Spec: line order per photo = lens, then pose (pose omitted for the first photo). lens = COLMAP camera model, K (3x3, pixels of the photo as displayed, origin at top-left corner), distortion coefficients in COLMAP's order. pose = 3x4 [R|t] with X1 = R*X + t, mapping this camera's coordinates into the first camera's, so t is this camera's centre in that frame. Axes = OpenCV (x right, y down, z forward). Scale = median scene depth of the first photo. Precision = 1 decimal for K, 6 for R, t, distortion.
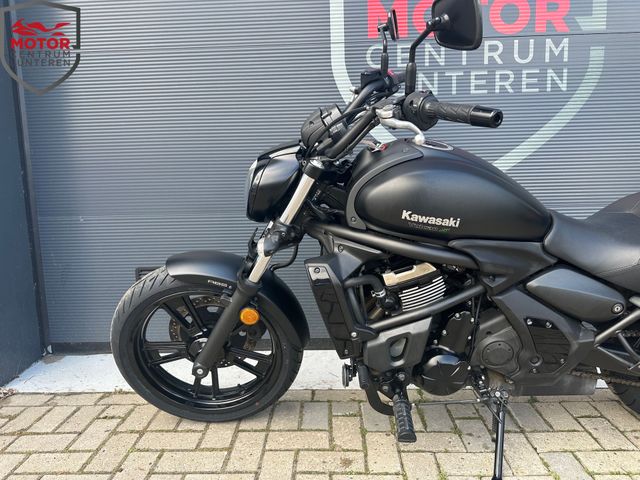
lens RADIAL K [[451.6, 0, 324.1], [0, 451.6, 237.9], [0, 0, 1]] dist [0.034795, -0.046880]
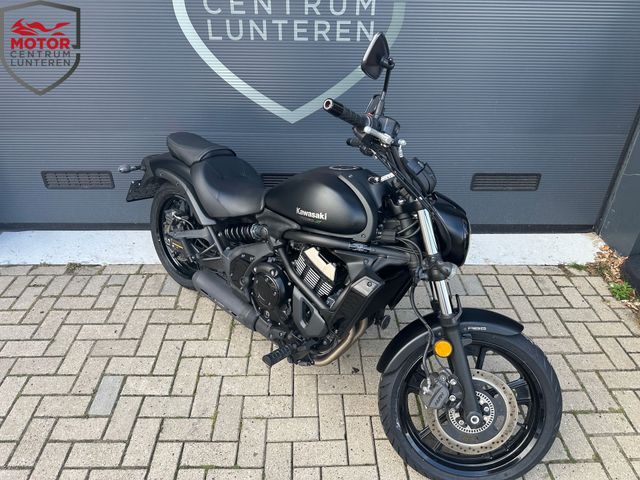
lens RADIAL K [[451.6, 0, 318.2], [0, 451.6, 241.0], [0, 0, 1]] dist [0.034795, -0.046880]
pose [[0.998304, 0.005523, 0.057952, 0.406055], [-0.029252, 0.908278, 0.417342, -0.431040], [-0.050332, -0.418330, 0.906900, -0.396136]]
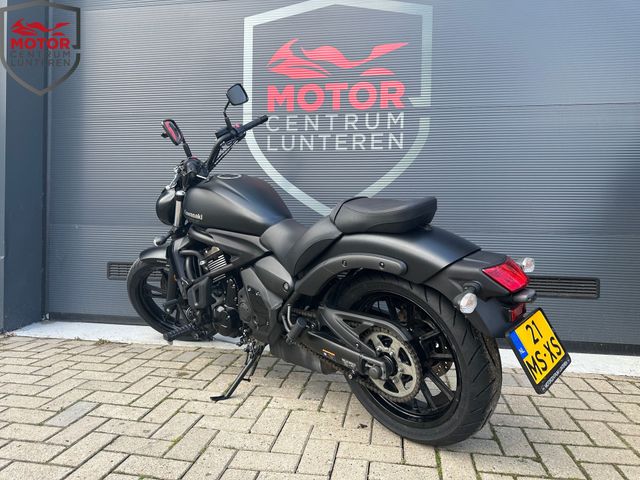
lens RADIAL K [[451.6, 0, 324.1], [0, 451.6, 236.7], [0, 0, 1]] dist [0.034795, -0.046880]
pose [[0.989265, 0.045302, -0.138935, 0.631192], [-0.062039, 0.991002, -0.118604, 0.156789], [0.132312, 0.125950, 0.983174, -0.461318]]
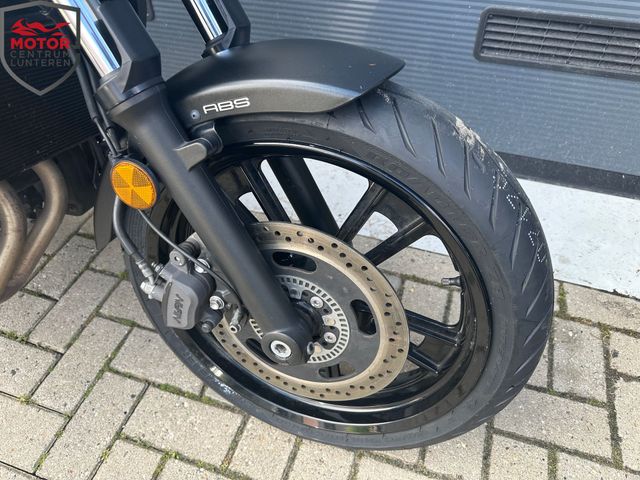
lens RADIAL K [[451.6, 0, 325.4], [0, 451.6, 238.4], [0, 0, 1]] dist [0.034795, -0.046880]
pose [[0.957590, 0.213049, -0.193987, 1.103474], [-0.046853, 0.779429, 0.624736, -0.086567], [0.284299, -0.589152, 0.756356, 0.552361]]
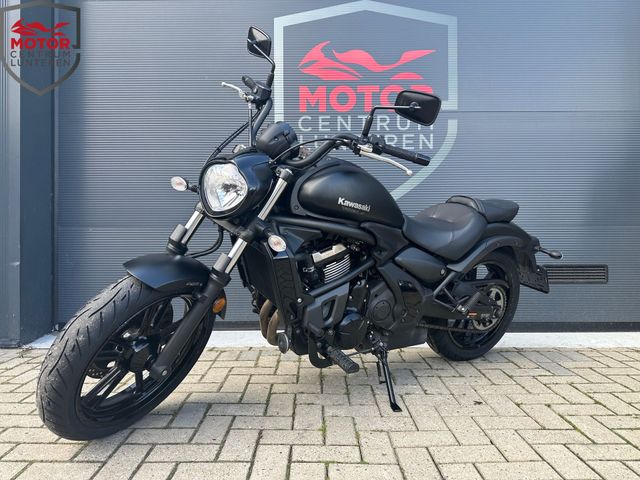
lens RADIAL K [[451.6, 0, 317.3], [0, 451.6, 237.7], [0, 0, 1]] dist [0.034795, -0.046880]
pose [[0.999435, 0.022667, 0.024836, 0.160783], [-0.018955, 0.989881, -0.140630, 0.222487], [-0.027773, 0.140080, 0.989751, -0.516189]]
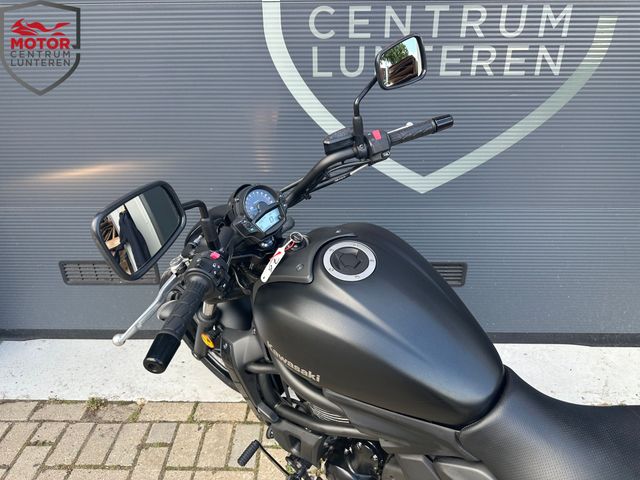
lens RADIAL K [[451.6, 0, 328.1], [0, 451.6, 237.0], [0, 0, 1]] dist [0.034795, -0.046880]
pose [[0.999687, 0.009825, 0.023020, 0.140918], [-0.016707, 0.946784, 0.321437, -0.384339], [-0.018637, -0.321721, 0.946651, 0.199760]]
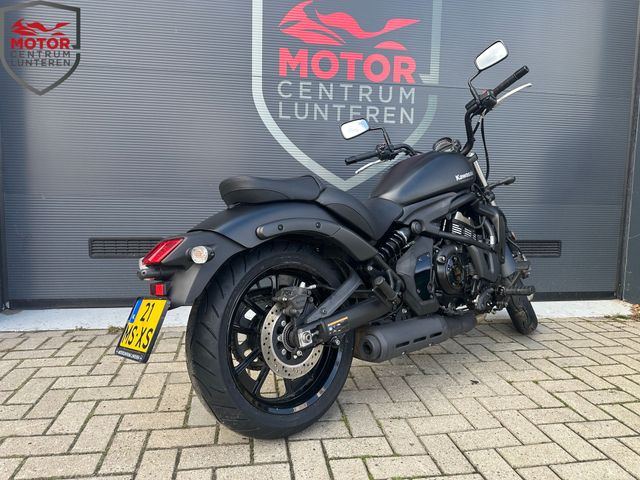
lens RADIAL K [[451.6, 0, 316.8], [0, 451.6, 239.0], [0, 0, 1]] dist [0.034795, -0.046880]
pose [[0.981786, 0.026719, 0.188101, -0.048673], [-0.020749, 0.999219, -0.033640, 0.132805], [-0.188853, 0.029124, 0.981573, -0.468754]]
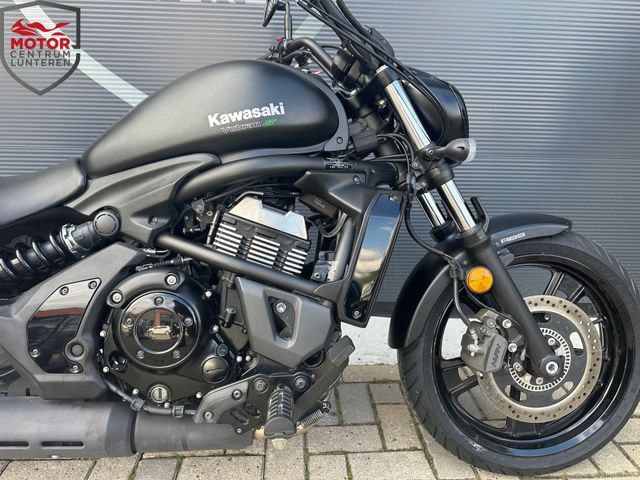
lens RADIAL K [[451.6, 0, 320.8], [0, 451.6, 241.0], [0, 0, 1]] dist [0.034795, -0.046880]
pose [[0.994894, 0.023927, 0.098047, 0.629552], [-0.038512, 0.987985, 0.149674, -0.050169], [-0.093288, -0.152686, 0.983862, 0.192926]]
